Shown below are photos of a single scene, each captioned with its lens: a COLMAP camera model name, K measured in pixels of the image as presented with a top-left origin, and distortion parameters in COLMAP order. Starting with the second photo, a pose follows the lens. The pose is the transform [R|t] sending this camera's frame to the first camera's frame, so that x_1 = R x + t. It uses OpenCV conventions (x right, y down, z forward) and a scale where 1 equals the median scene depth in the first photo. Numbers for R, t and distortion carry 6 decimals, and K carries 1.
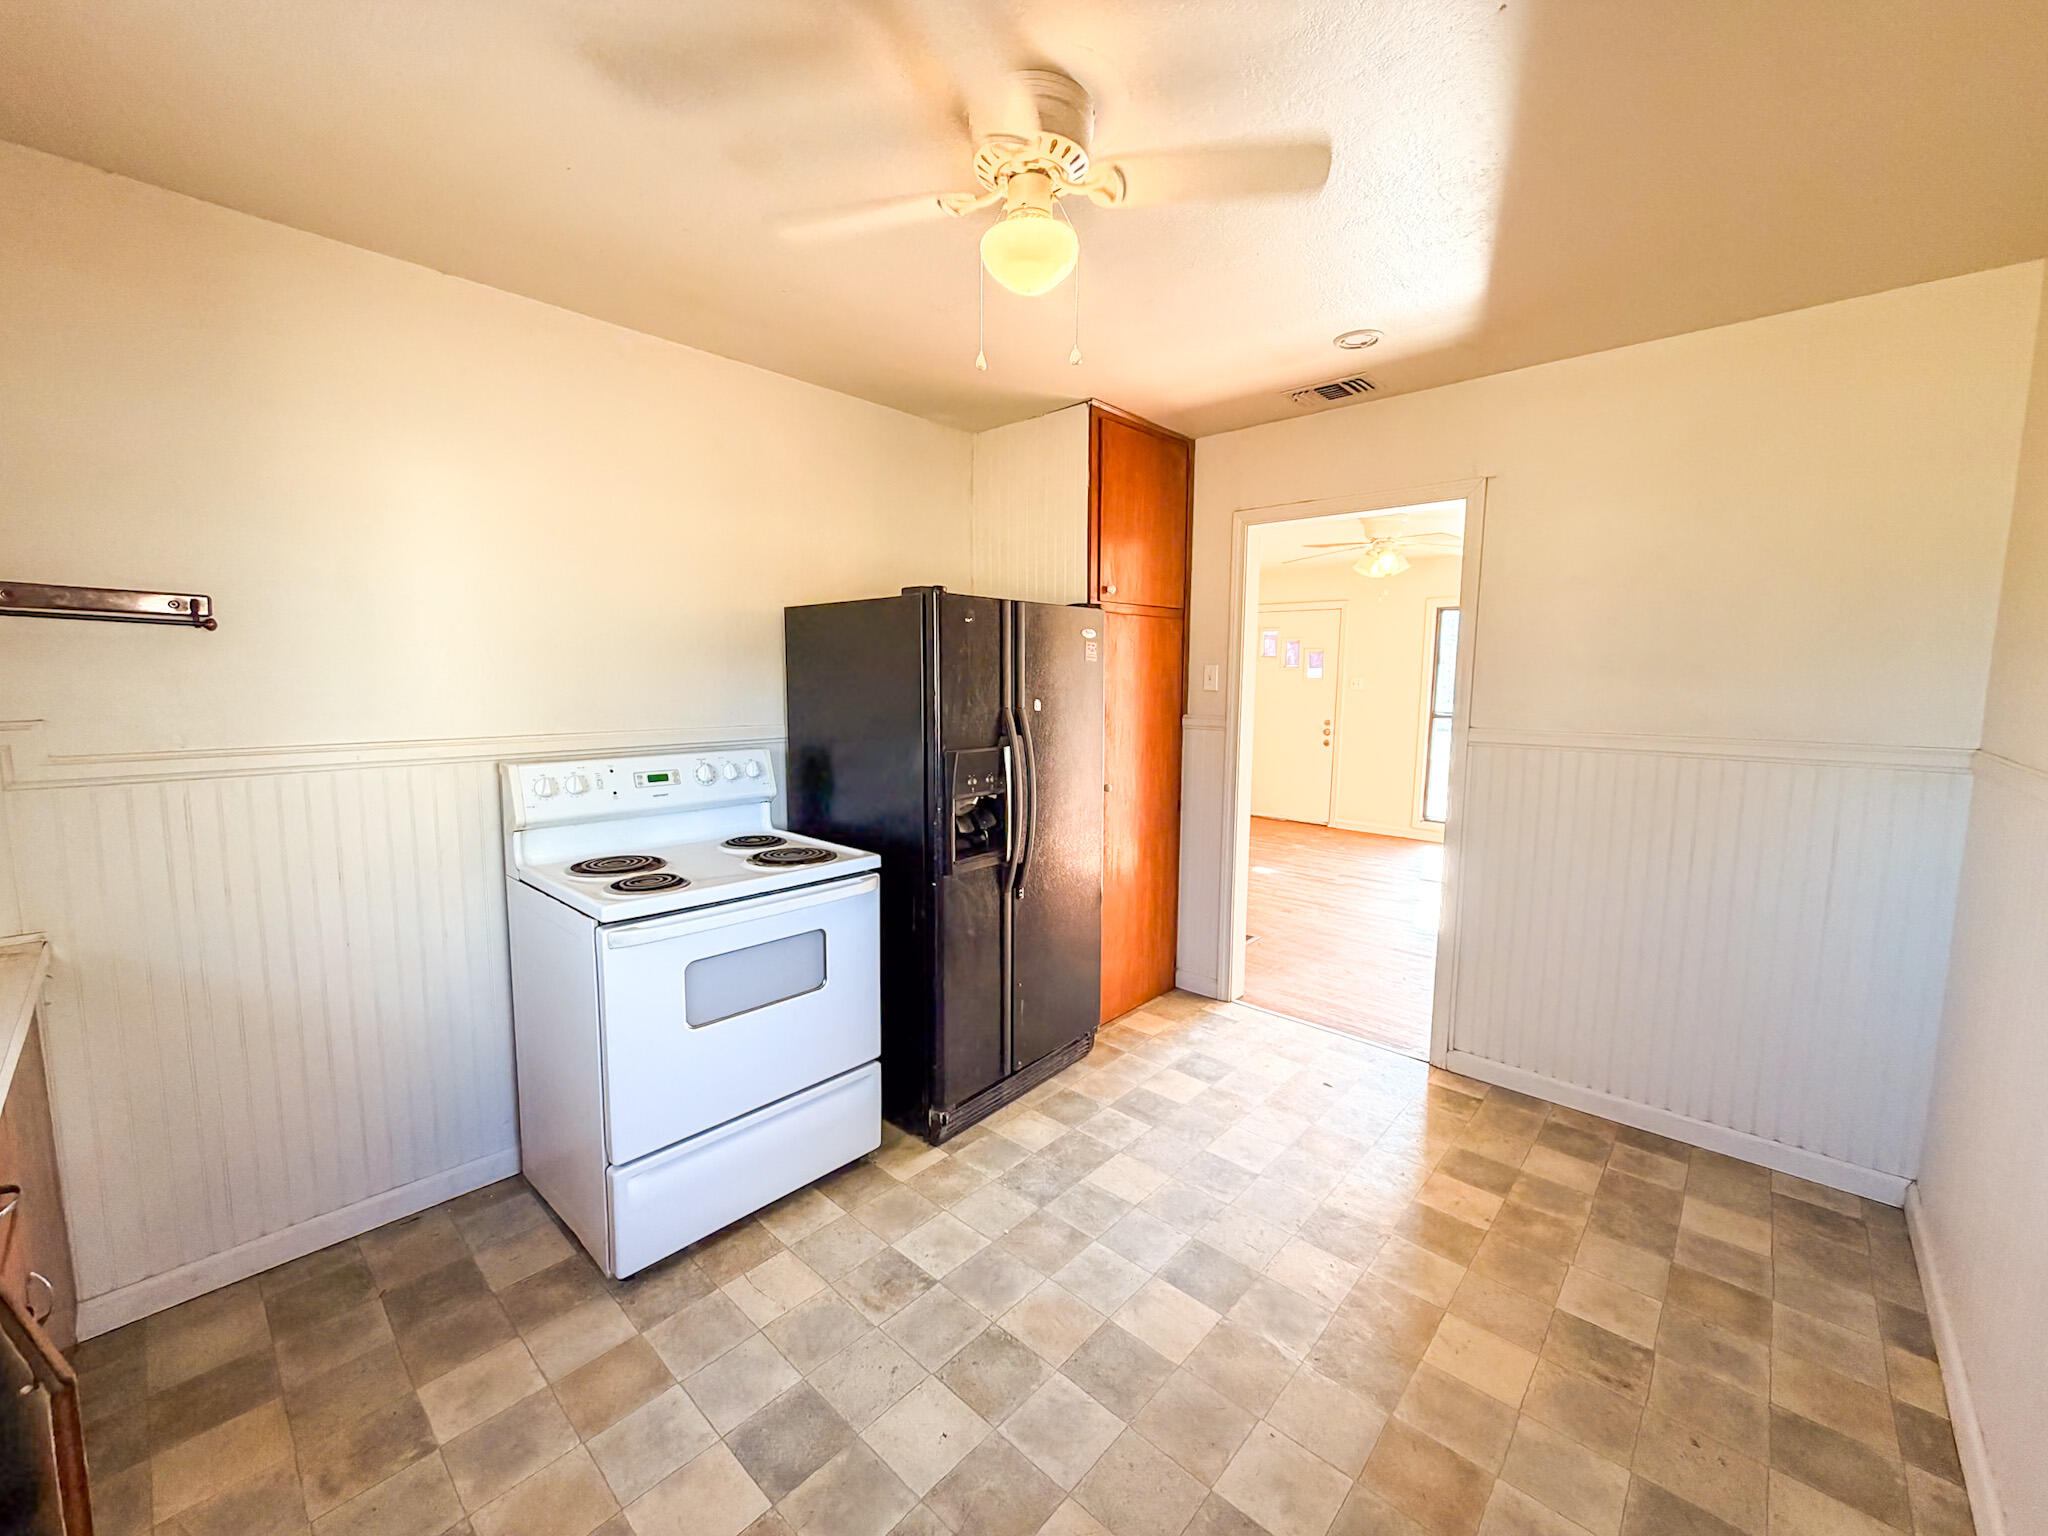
lens RADIAL K [[819.4, 0, 1014.2], [0, 819.4, 767.1], [0, 0, 1]] dist [0.000904, 0.000026]
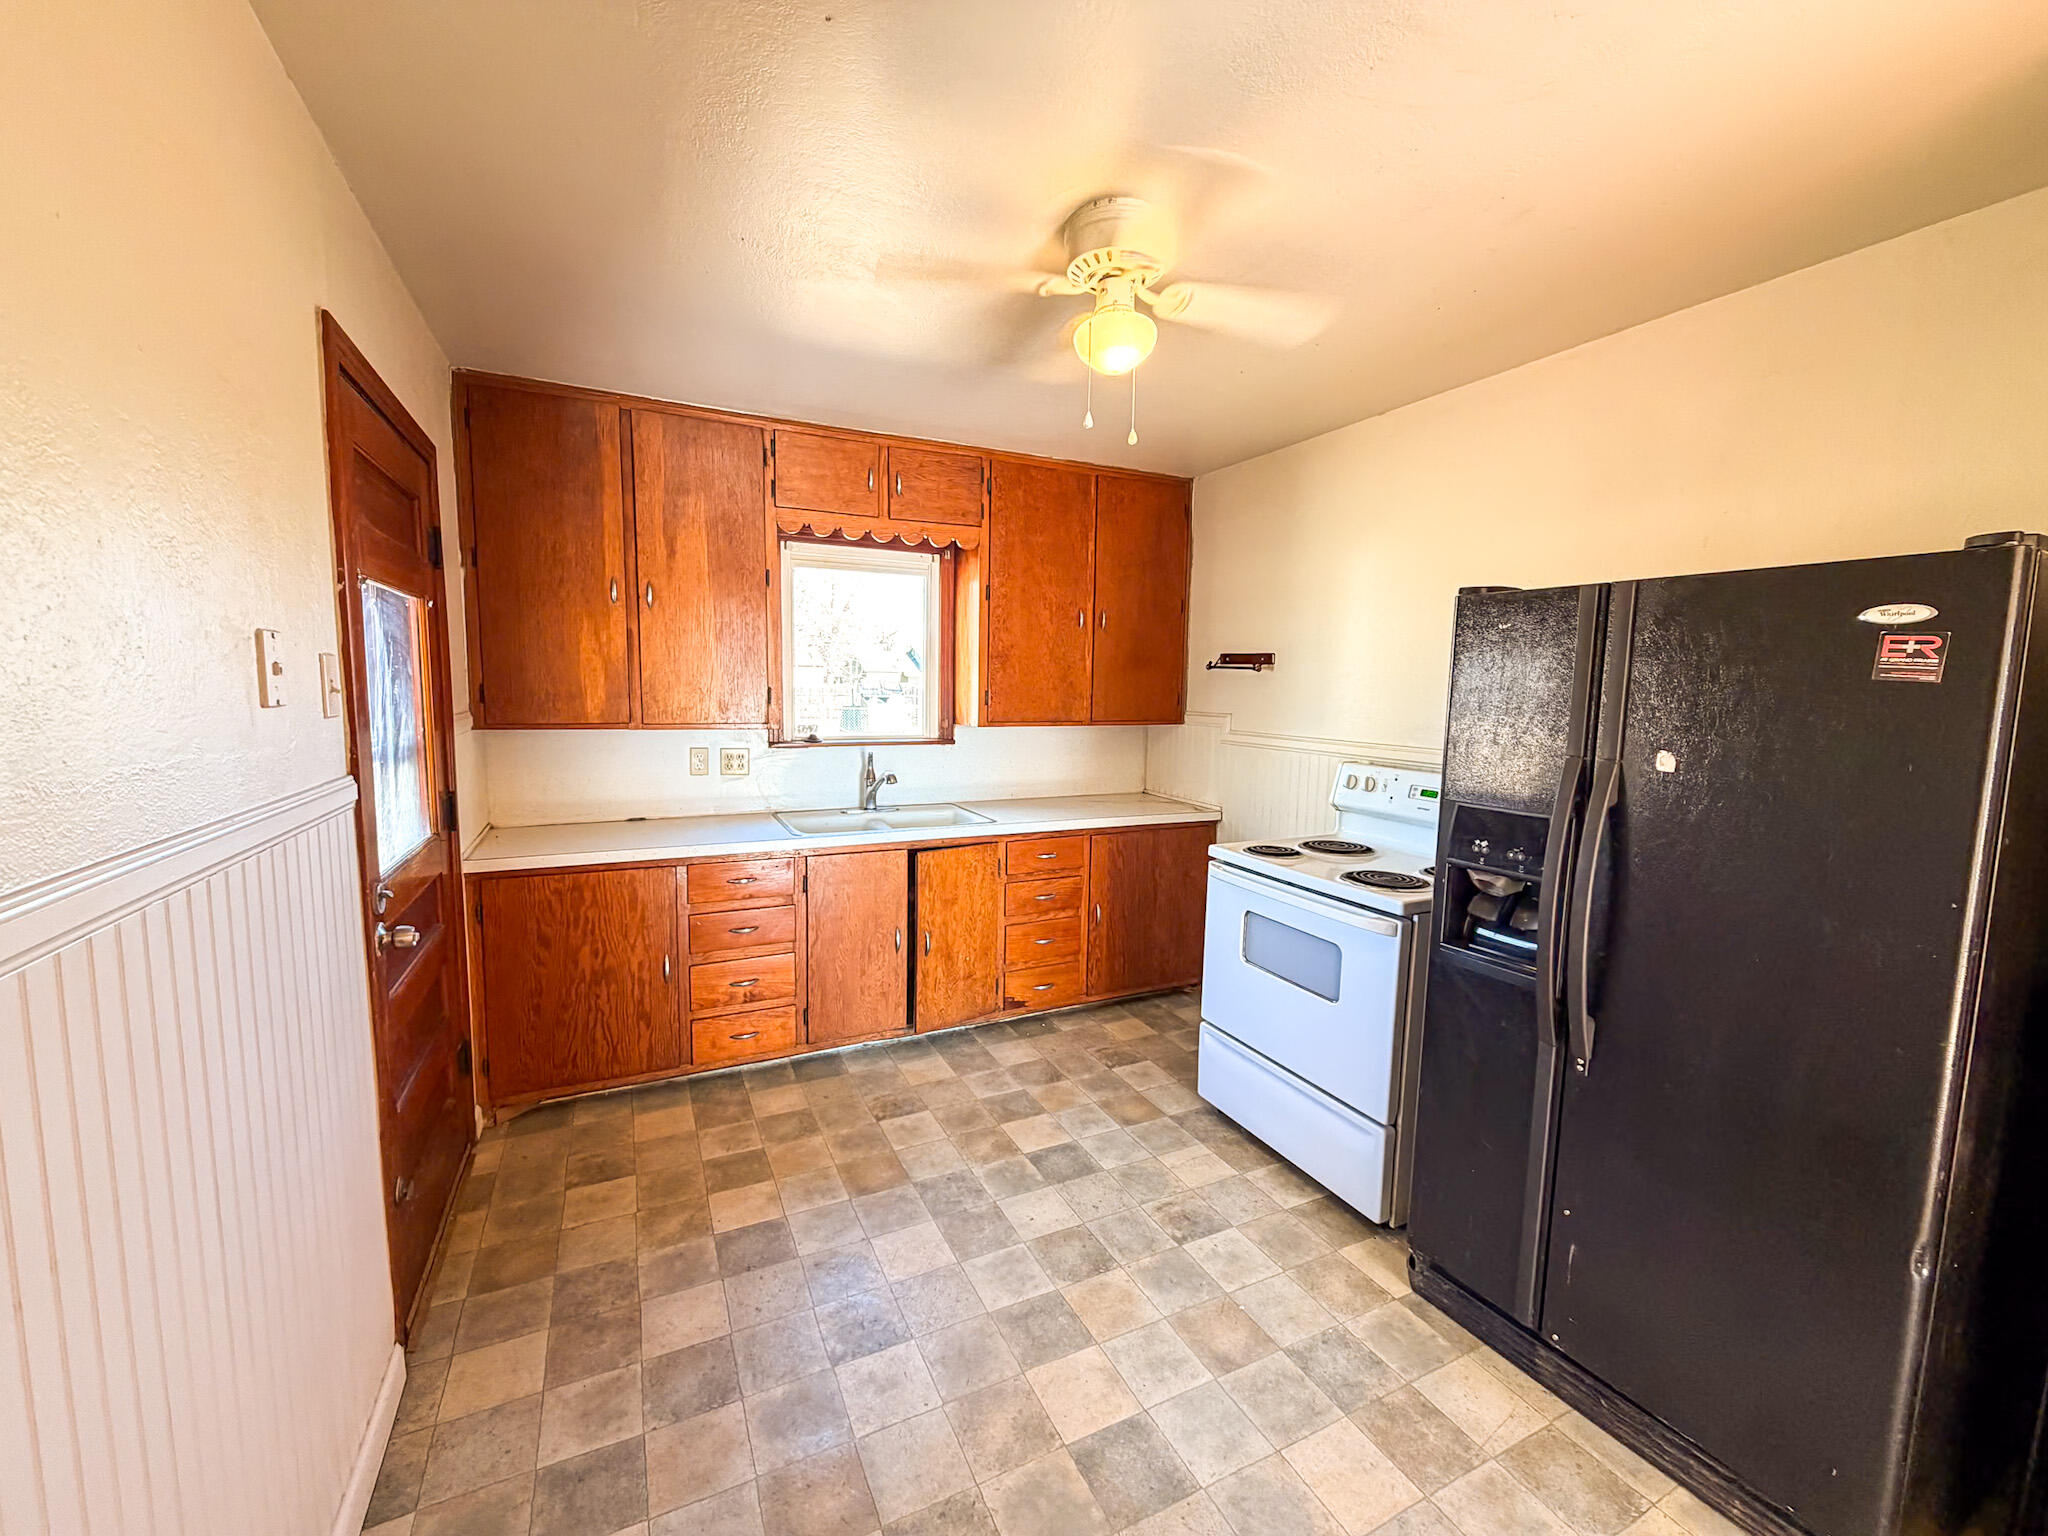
lens RADIAL K [[819.4, 0, 1016.9], [0, 819.4, 767.6], [0, 0, 1]] dist [0.000904, 0.000026]
pose [[-0.362653, 0.083616, -0.928165, 0.943542], [-0.124751, 0.982647, 0.137266, -0.123898], [0.923537, 0.165570, -0.345929, 1.061499]]
